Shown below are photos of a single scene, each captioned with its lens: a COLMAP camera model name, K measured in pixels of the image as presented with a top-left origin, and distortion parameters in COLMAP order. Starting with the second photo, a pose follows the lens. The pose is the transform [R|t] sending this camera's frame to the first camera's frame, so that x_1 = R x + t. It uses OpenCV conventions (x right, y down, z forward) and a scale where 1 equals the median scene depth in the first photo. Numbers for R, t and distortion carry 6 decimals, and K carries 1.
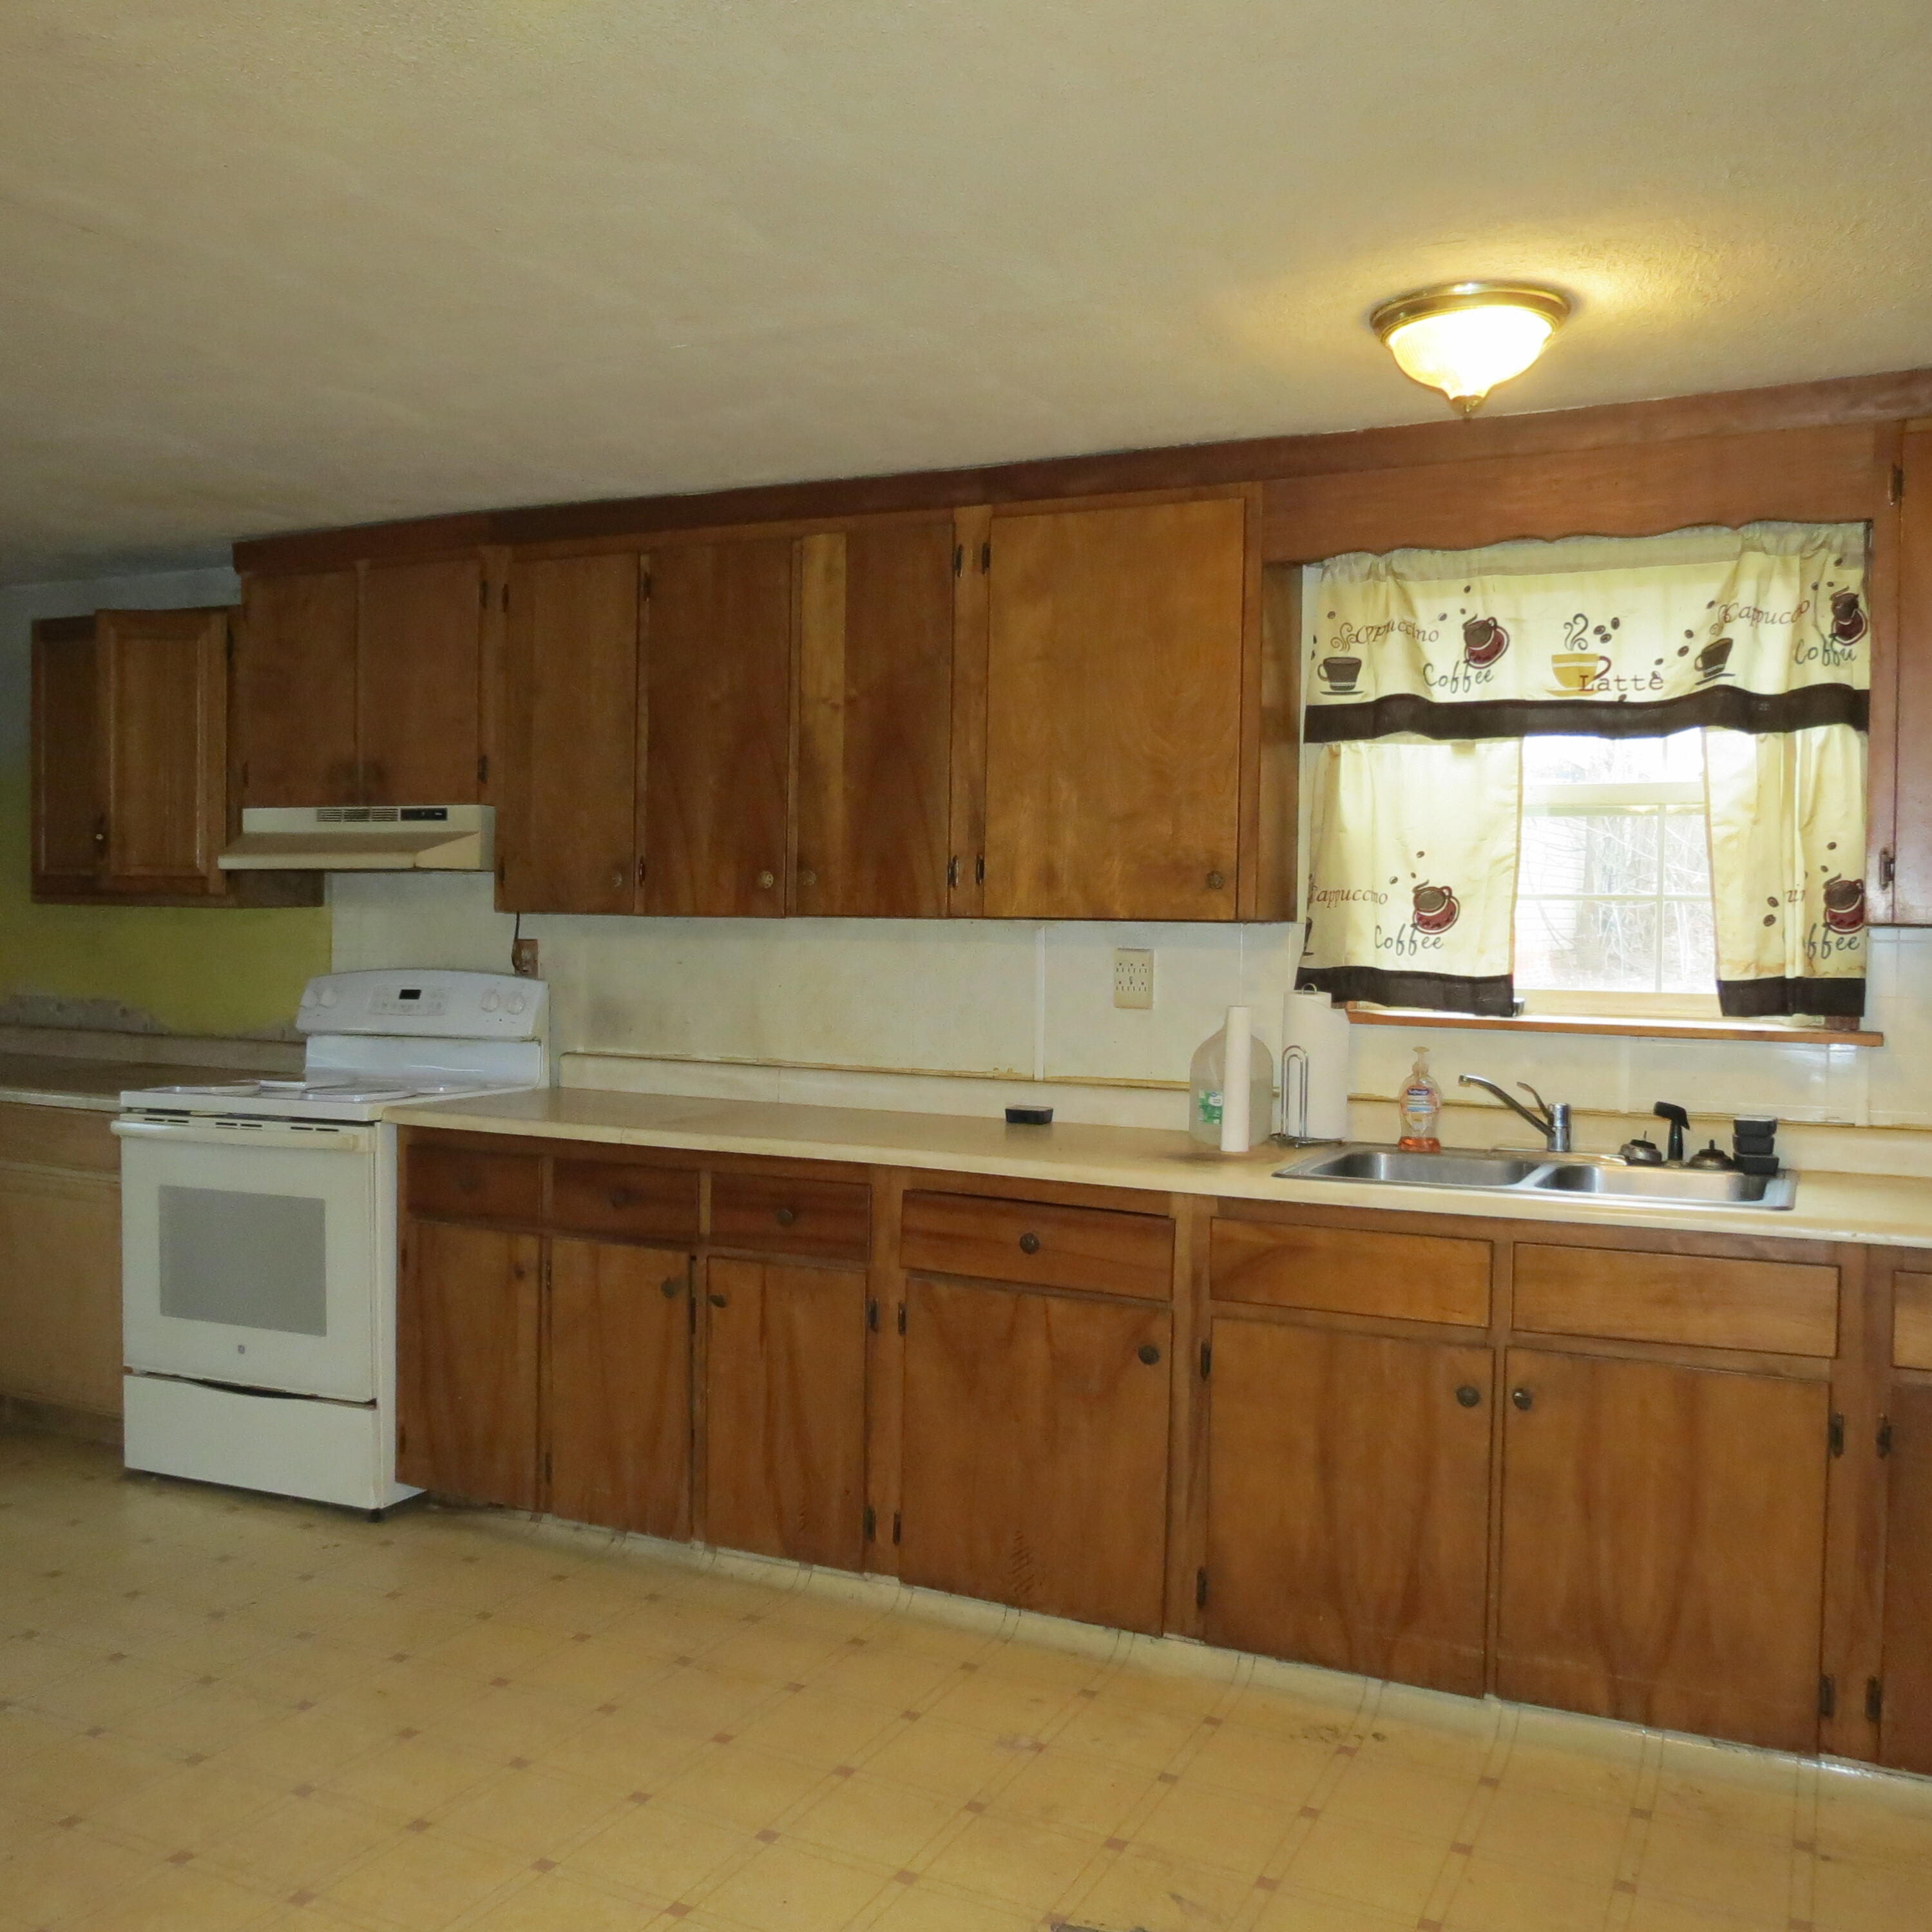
lens RADIAL K [[1831.4, 0, 964.9], [0, 1831.4, 968.7], [0, 0, 1]] dist [-0.028046, 0.000000]
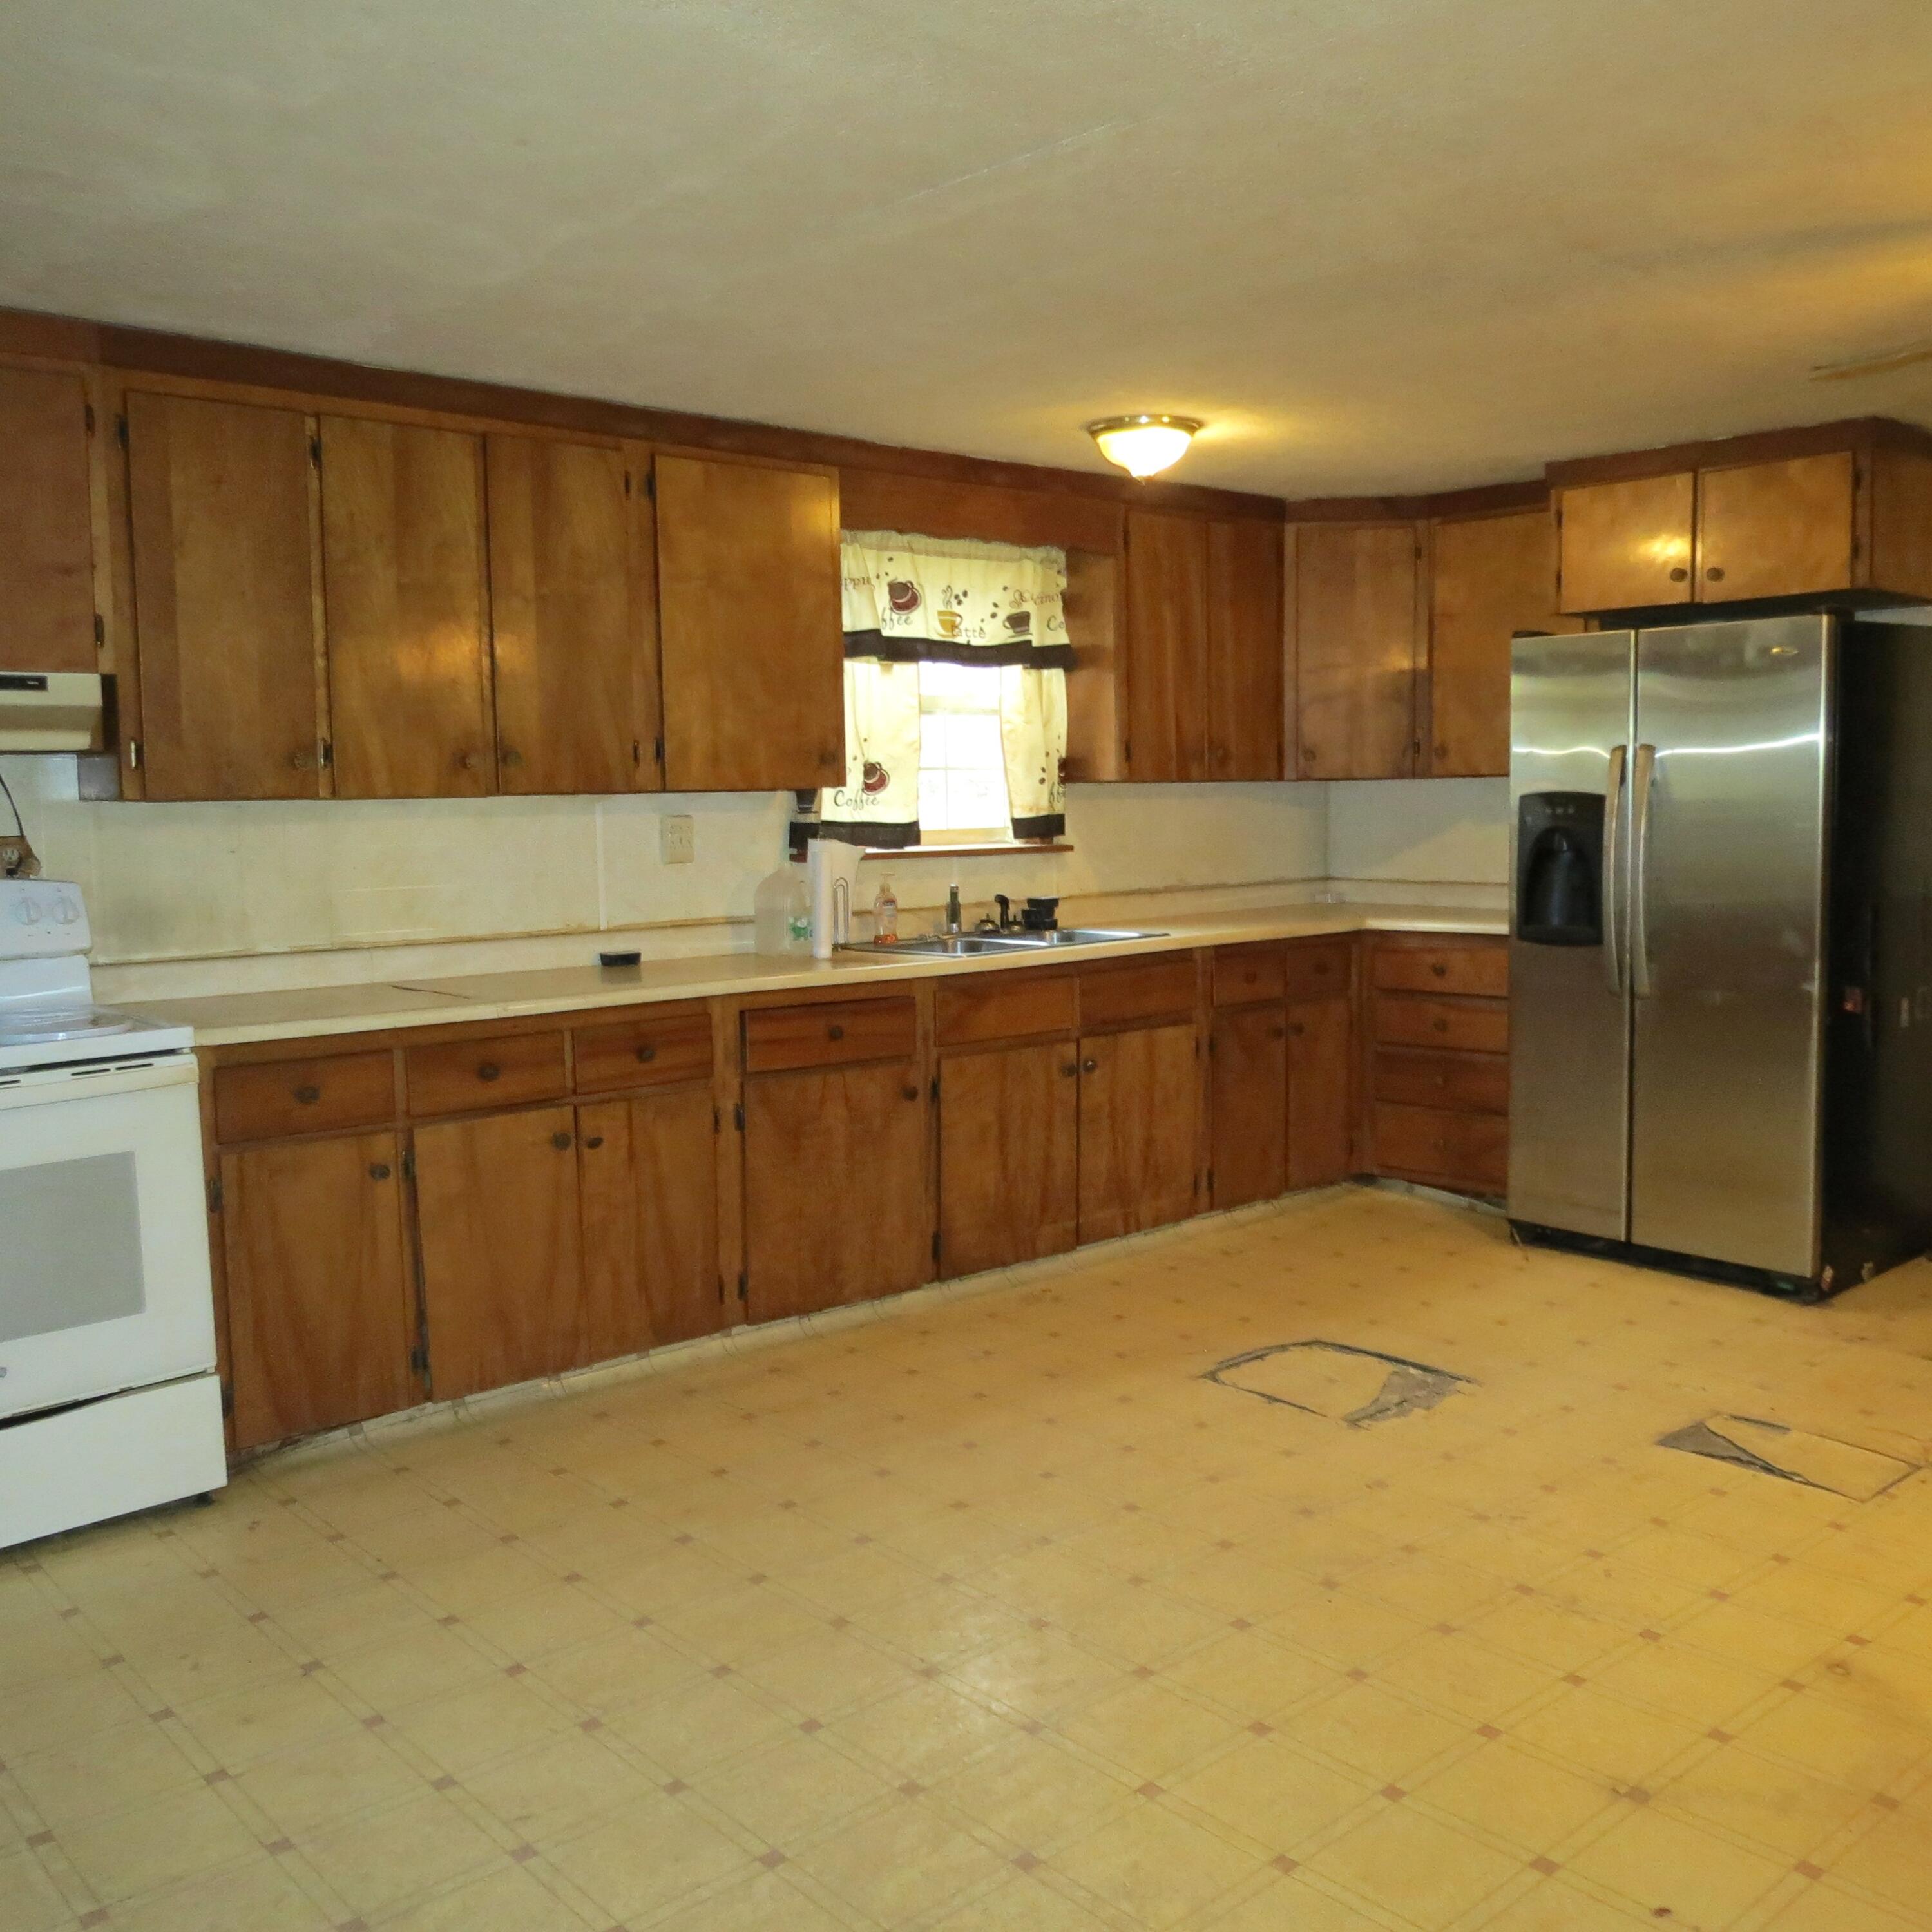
lens RADIAL K [[1831.4, 0, 964.1], [0, 1831.4, 963.4], [0, 0, 1]] dist [-0.028046, 0.000000]
pose [[0.387726, -0.106956, 0.915548, -1.085813], [0.046162, 0.994252, 0.096601, -0.023849], [-0.920618, 0.004809, 0.390435, 0.372229]]
